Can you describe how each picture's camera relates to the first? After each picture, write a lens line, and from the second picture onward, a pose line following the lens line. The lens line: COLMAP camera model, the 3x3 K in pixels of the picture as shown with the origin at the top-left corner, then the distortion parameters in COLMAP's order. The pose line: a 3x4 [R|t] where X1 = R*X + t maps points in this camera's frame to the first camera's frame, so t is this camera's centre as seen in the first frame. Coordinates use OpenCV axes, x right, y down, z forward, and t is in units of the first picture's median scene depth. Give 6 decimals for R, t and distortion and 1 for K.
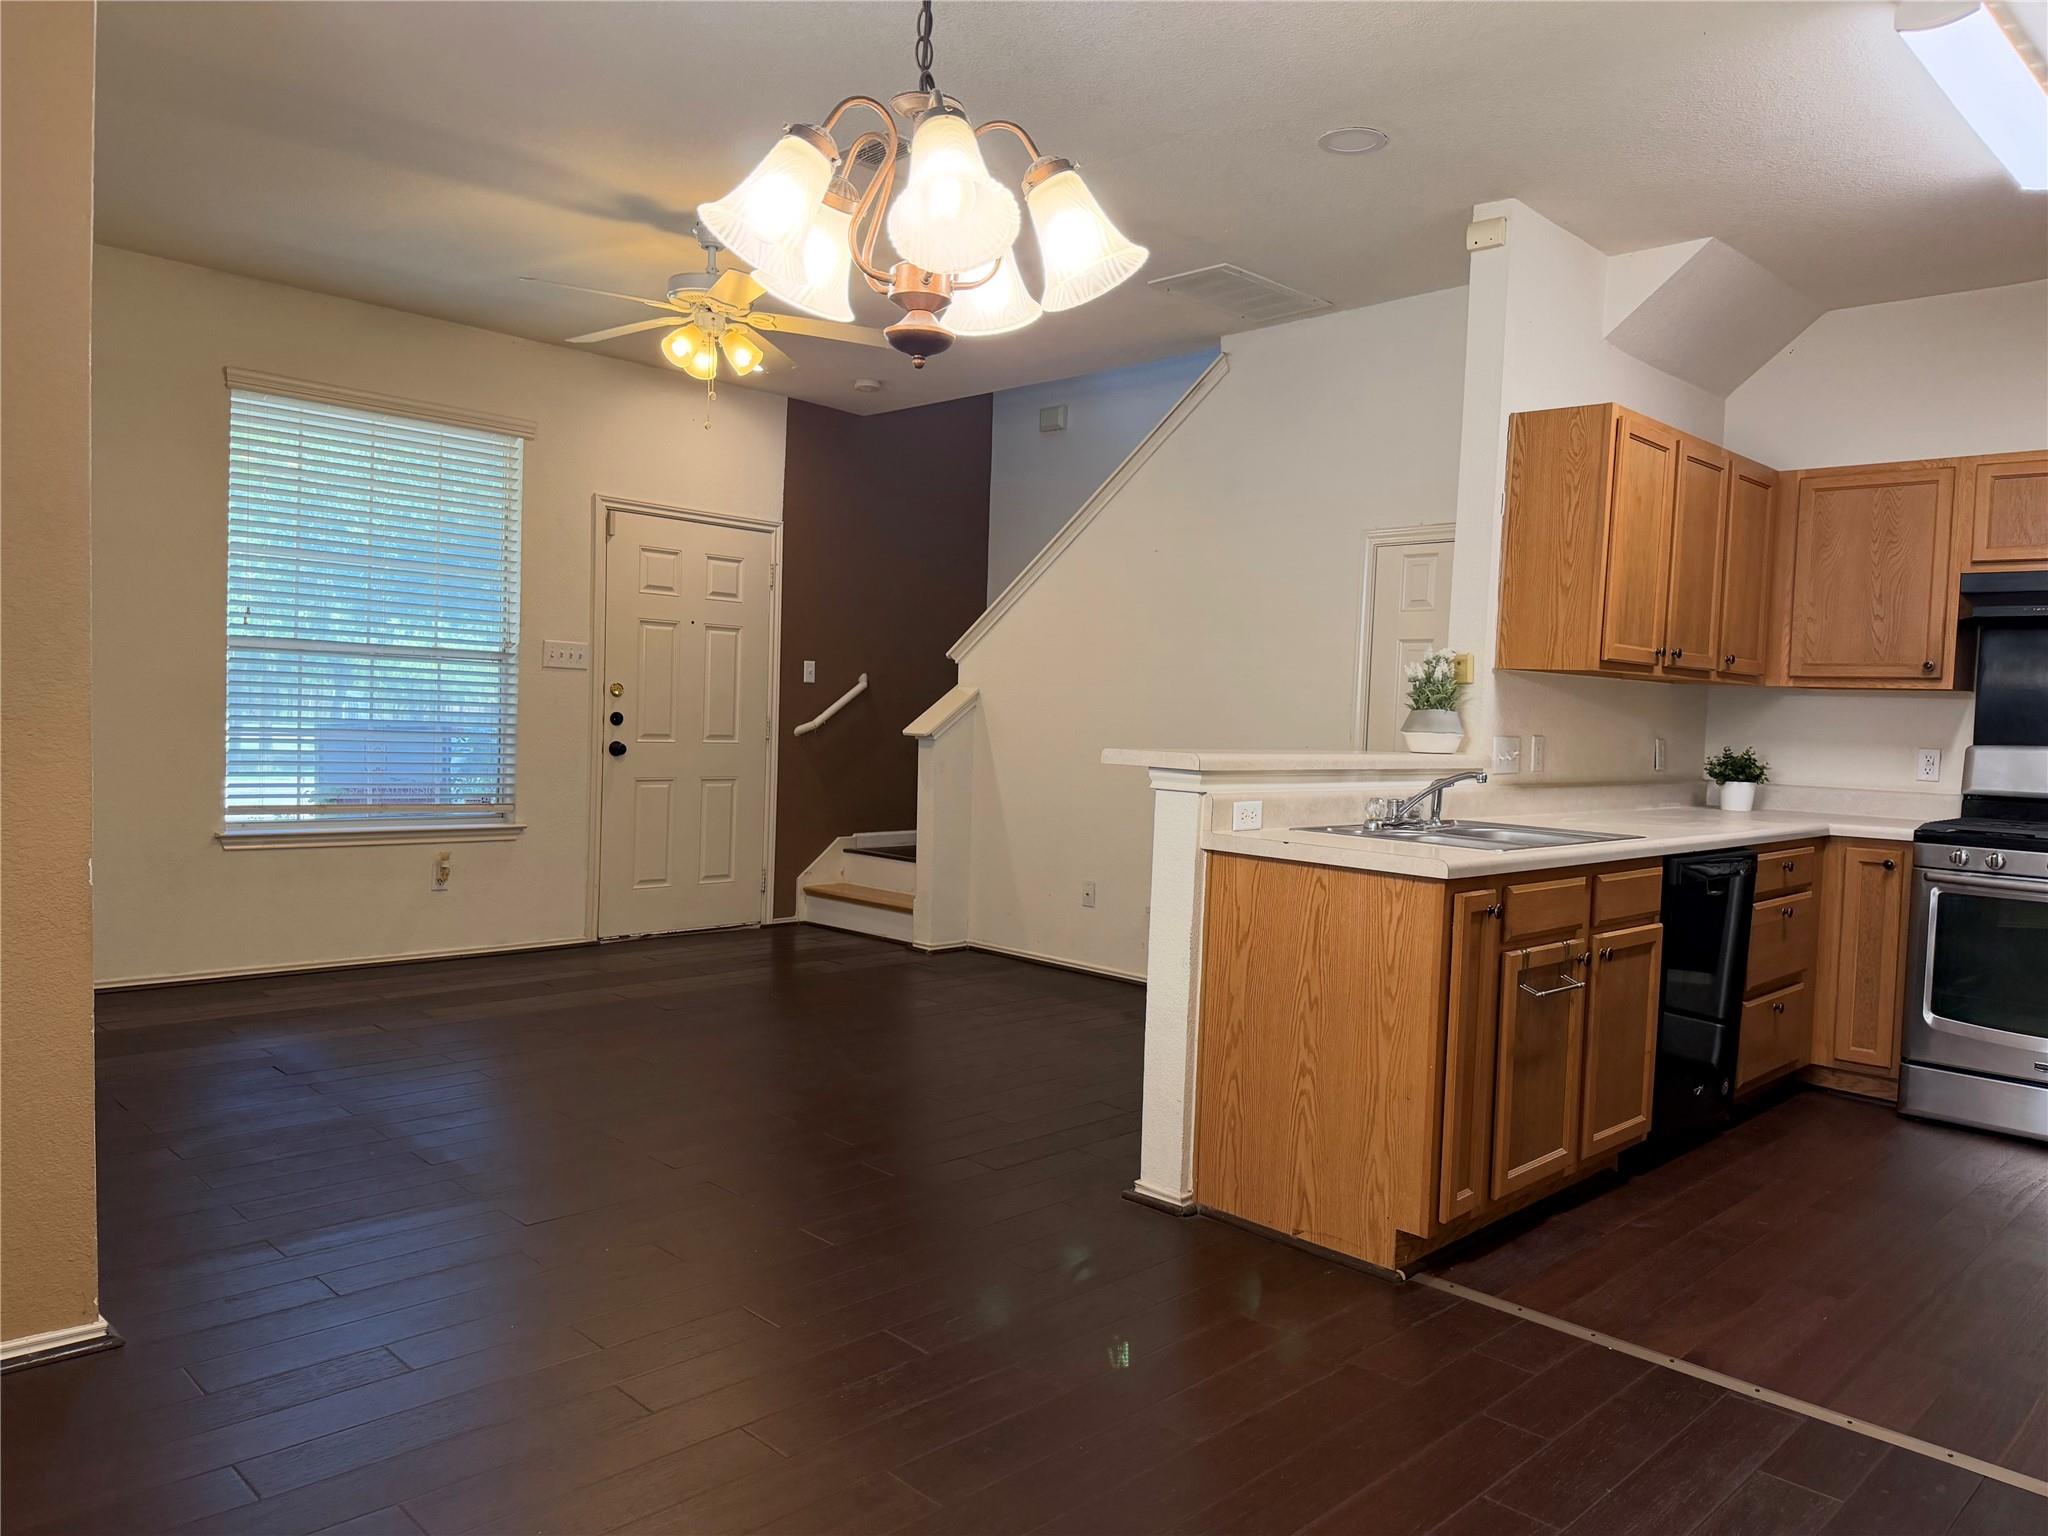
lens RADIAL K [[1408.9, 0, 1007.4], [0, 1408.9, 770.5], [0, 0, 1]] dist [0.036831, -0.064832]
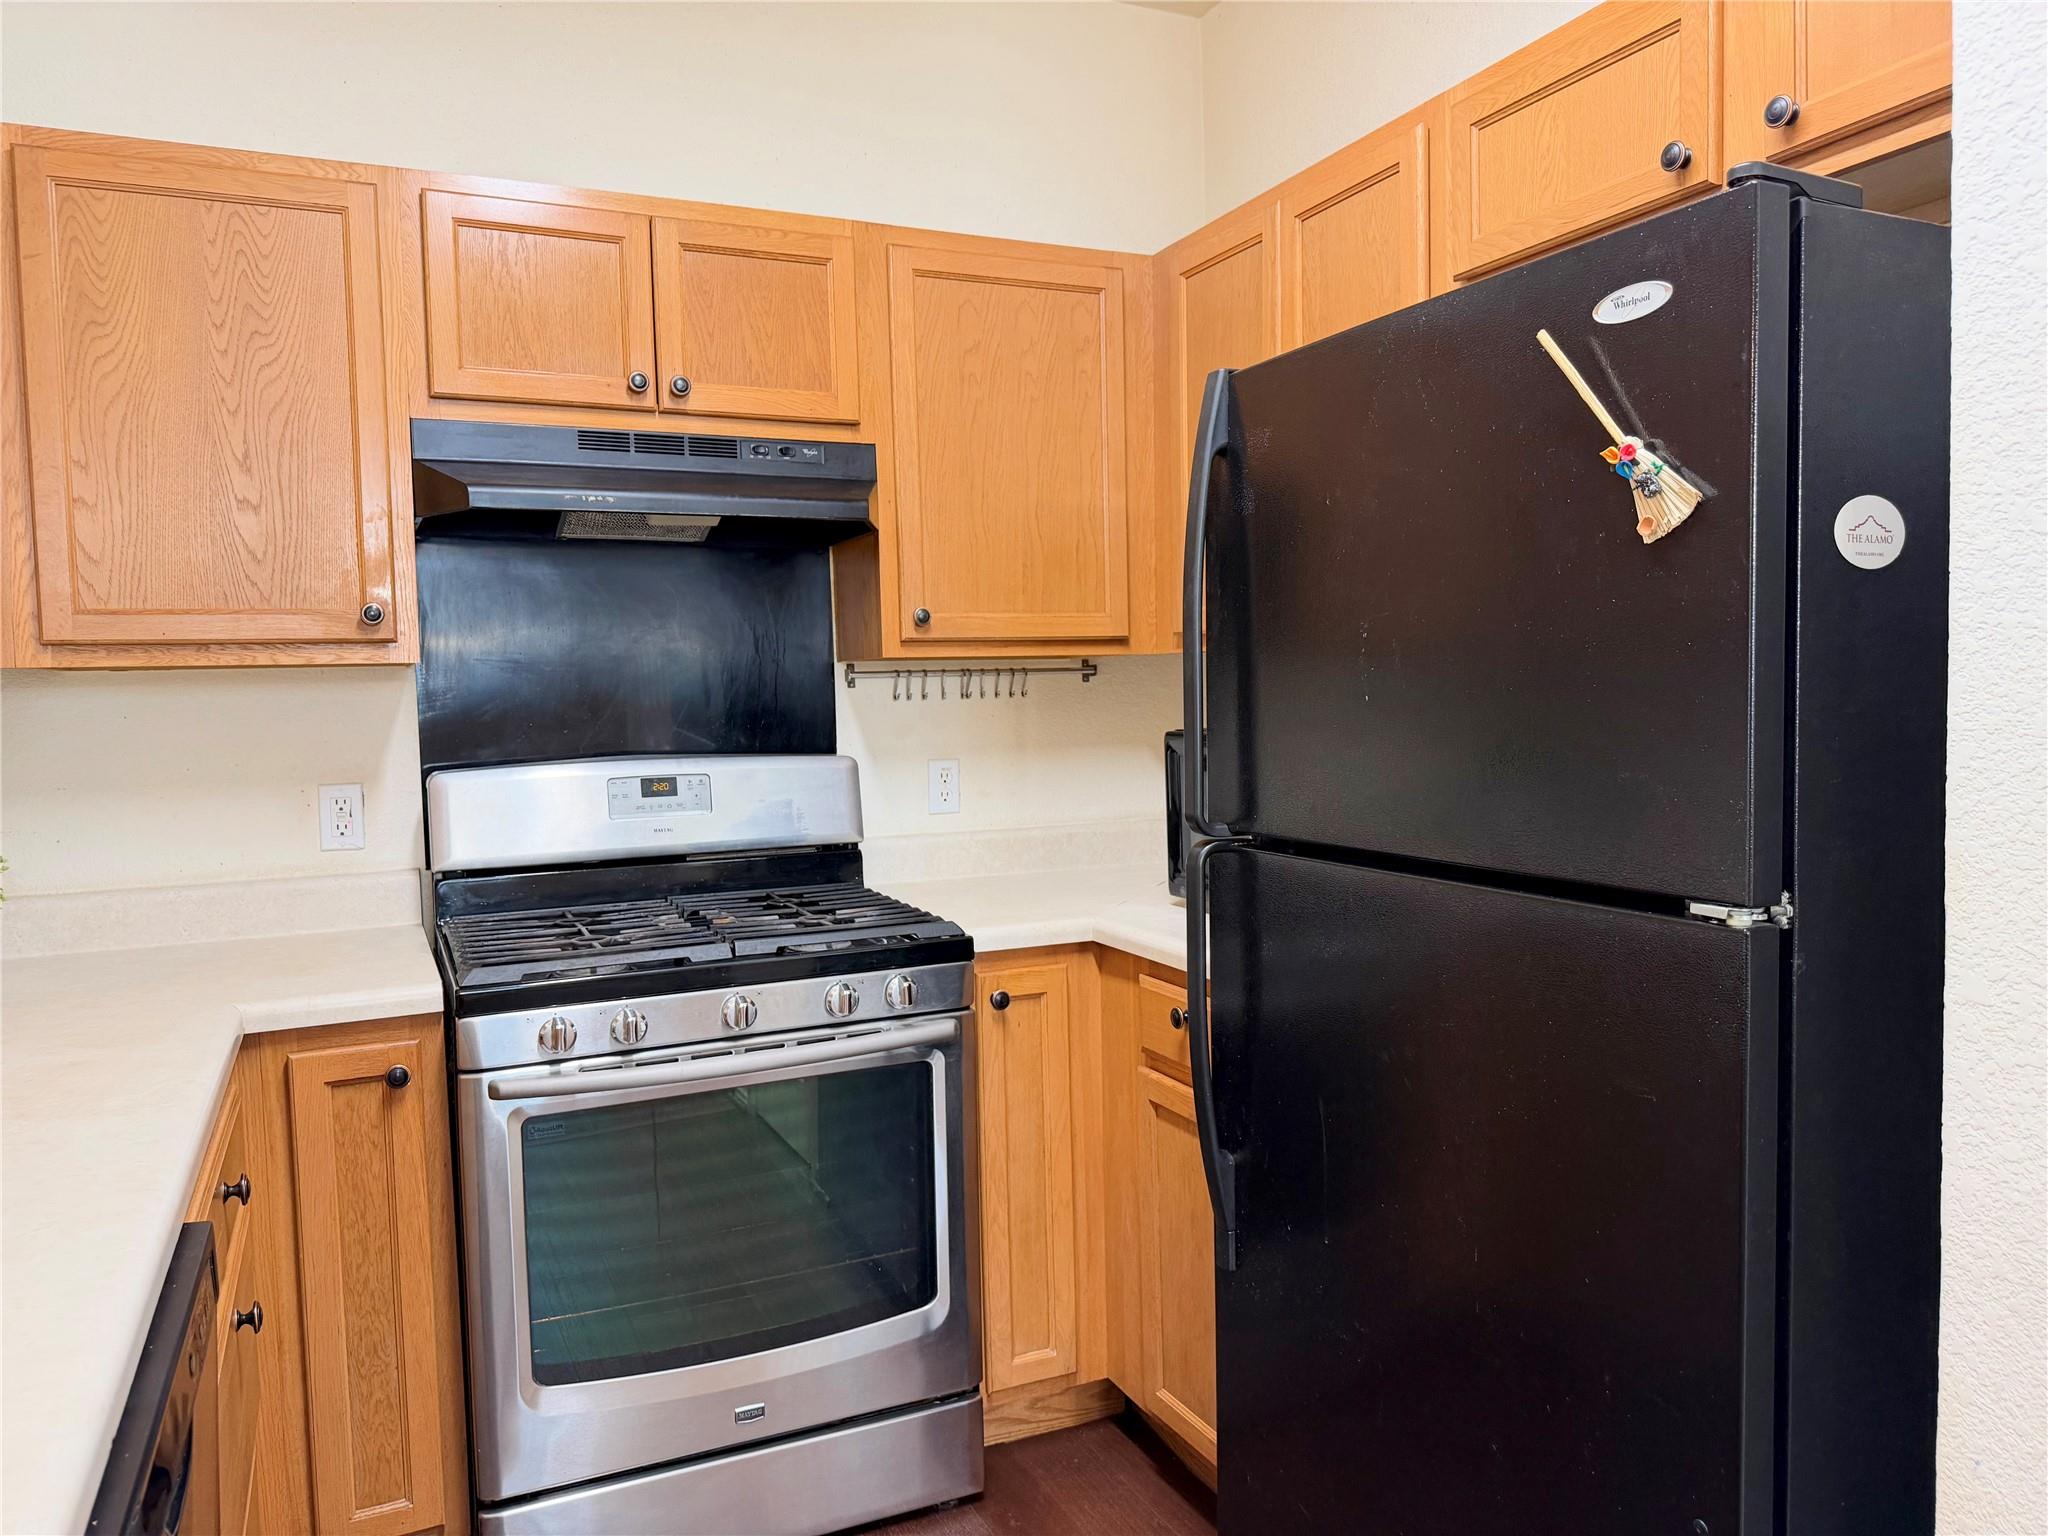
lens RADIAL K [[1408.9, 0, 1019.8], [0, 1408.9, 774.8], [0, 0, 1]] dist [0.036831, -0.064832]
pose [[0.318242, -0.100073, 0.942713, 0.301168], [0.079121, 0.993747, 0.078781, -0.044647], [-0.944702, 0.049517, 0.324170, 0.707648]]
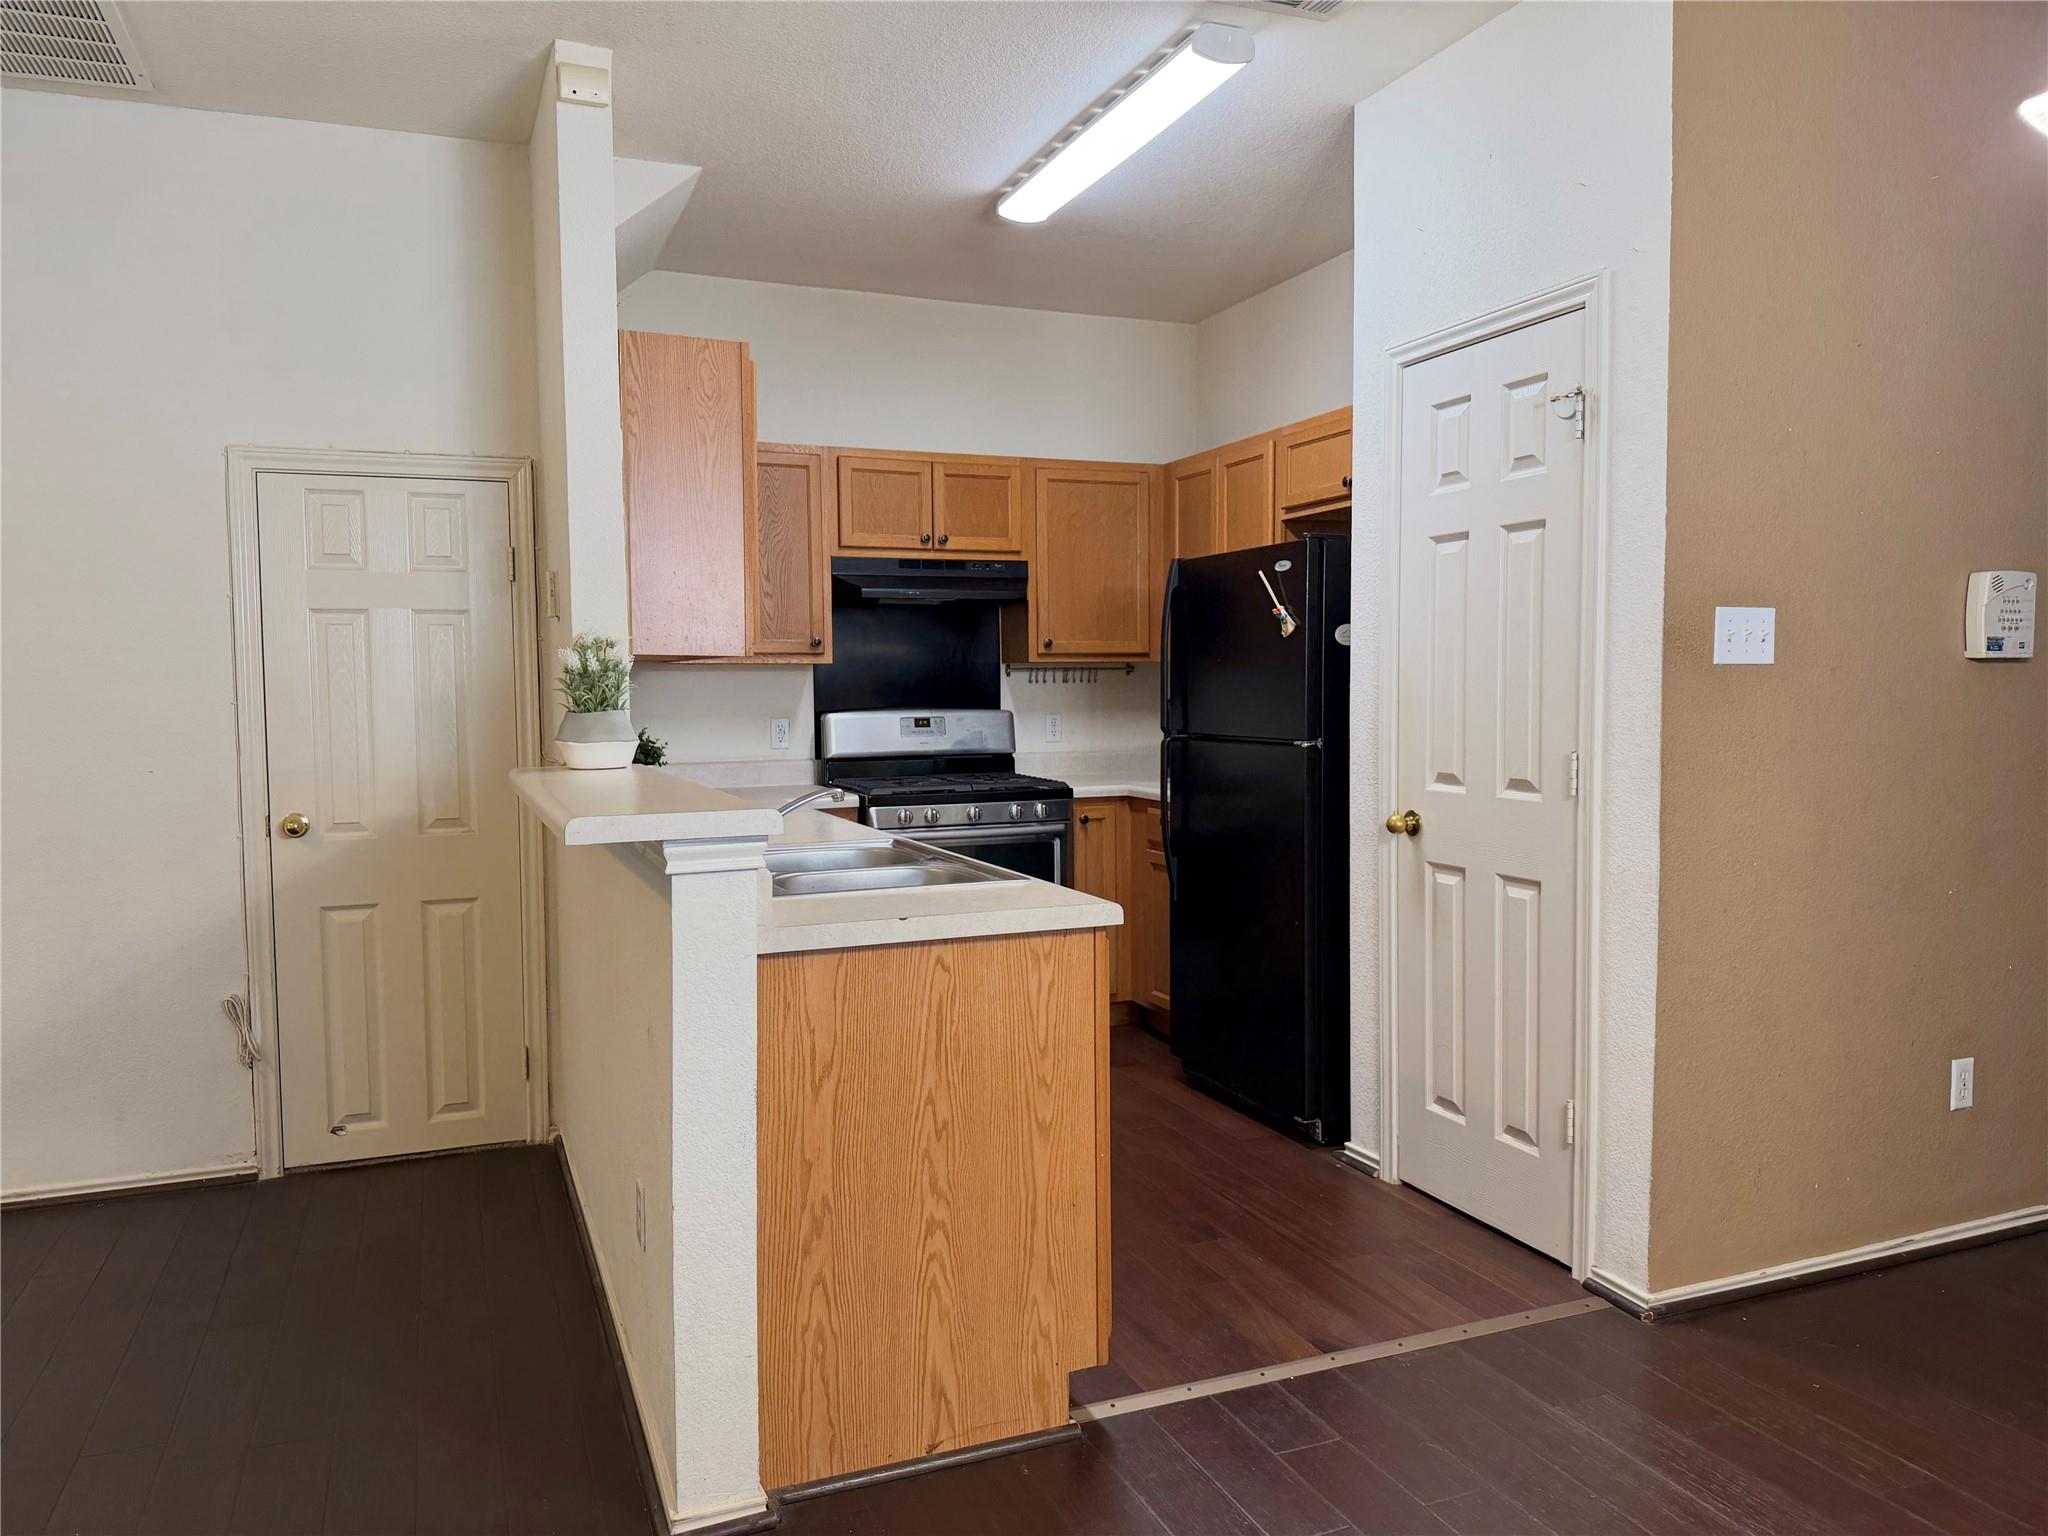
lens RADIAL K [[1408.9, 0, 990.3], [0, 1408.9, 764.4], [0, 0, 1]] dist [0.036831, -0.064832]
pose [[0.377098, -0.092004, 0.921592, -0.314073], [0.067077, 0.995154, 0.071901, -0.053528], [-0.923741, 0.034704, 0.381441, 0.514574]]
